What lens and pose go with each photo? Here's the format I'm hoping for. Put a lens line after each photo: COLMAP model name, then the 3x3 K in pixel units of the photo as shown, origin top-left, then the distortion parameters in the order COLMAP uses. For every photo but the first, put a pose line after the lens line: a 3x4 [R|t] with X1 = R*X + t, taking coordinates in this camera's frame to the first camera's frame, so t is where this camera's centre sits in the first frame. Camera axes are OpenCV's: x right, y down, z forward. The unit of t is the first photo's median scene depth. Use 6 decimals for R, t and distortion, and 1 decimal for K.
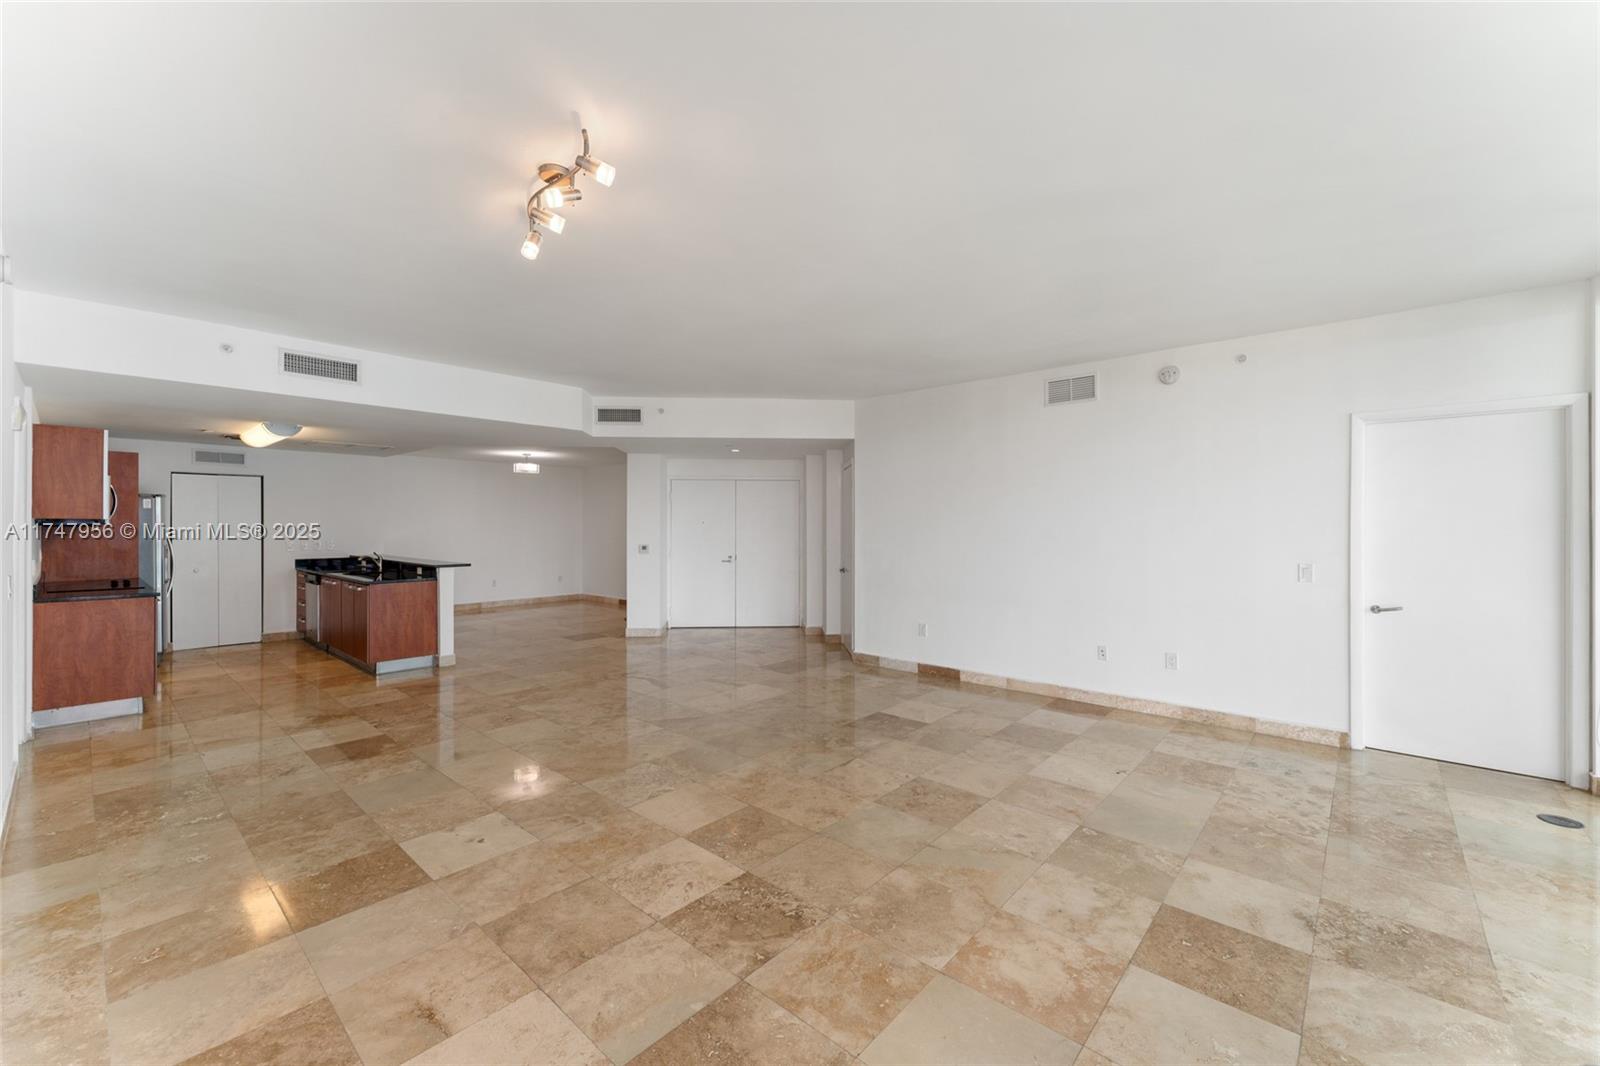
lens RADIAL K [[643.3, 0, 802.4], [0, 643.3, 526.3], [0, 0, 1]] dist [0.000332, 0.000764]
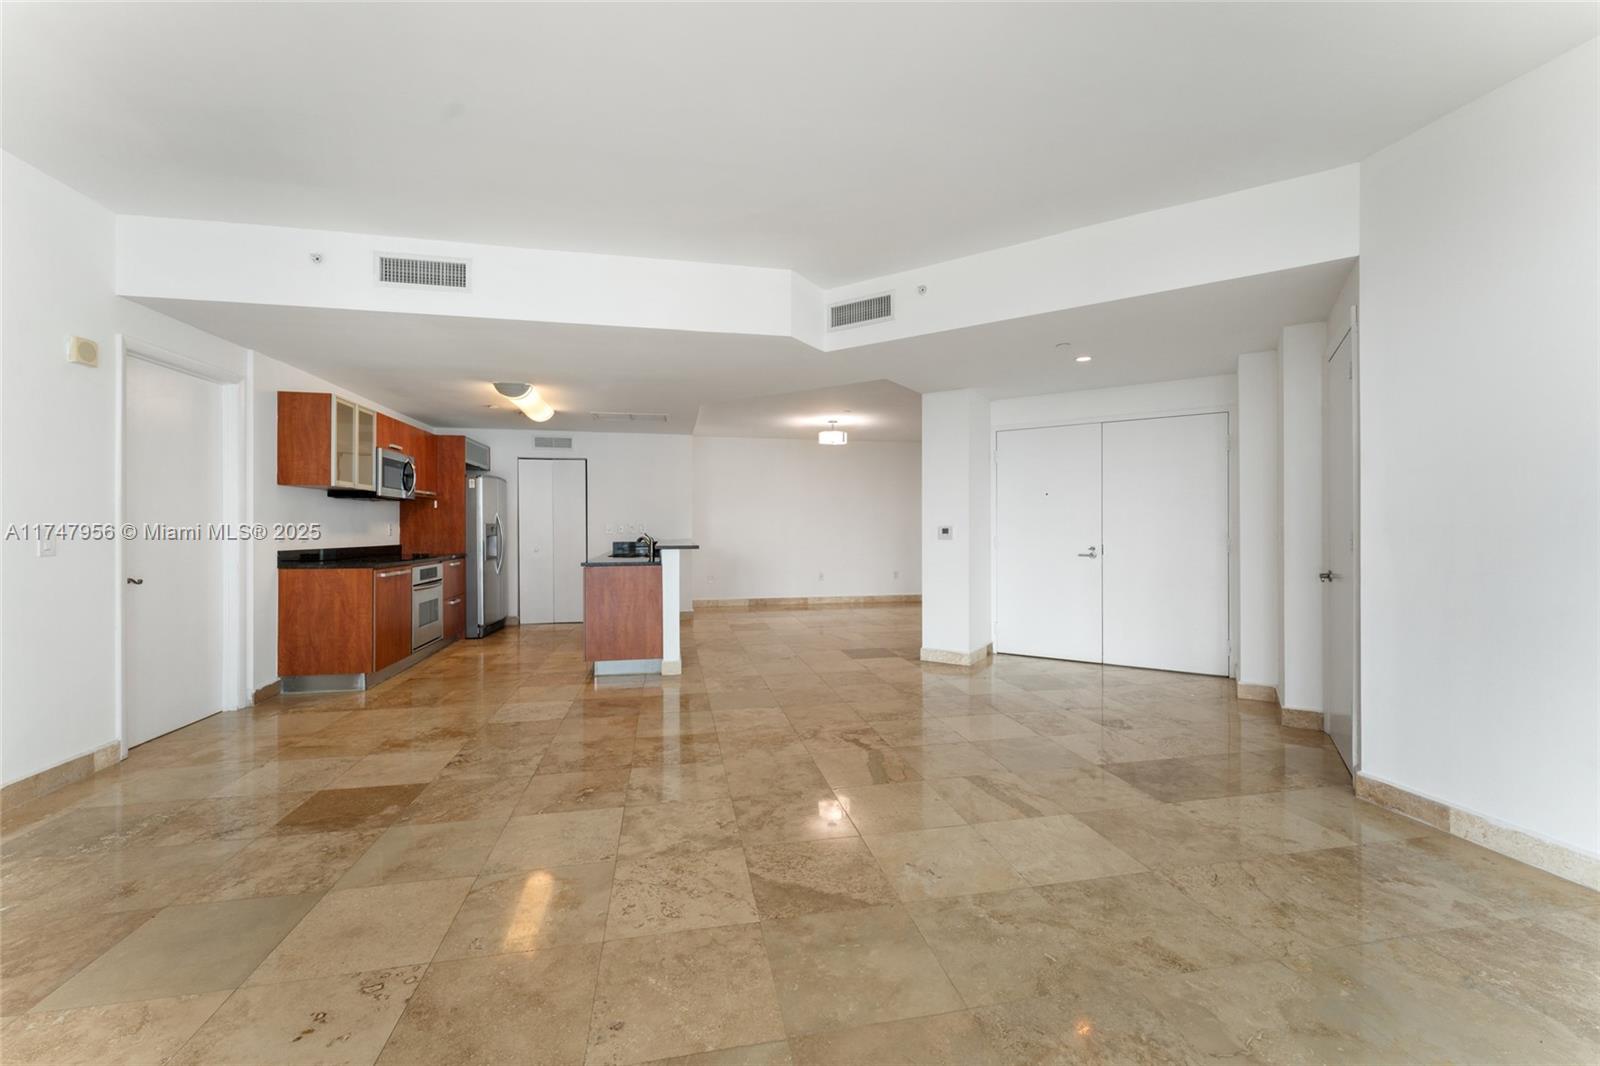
lens RADIAL K [[643.3, 0, 799.7], [0, 643.3, 524.6], [0, 0, 1]] dist [0.000332, 0.000764]
pose [[0.800664, -0.004971, -0.599093, 0.042031], [0.000851, 0.999974, -0.007160, 0.039413], [0.599113, 0.005223, 0.800648, 0.462231]]
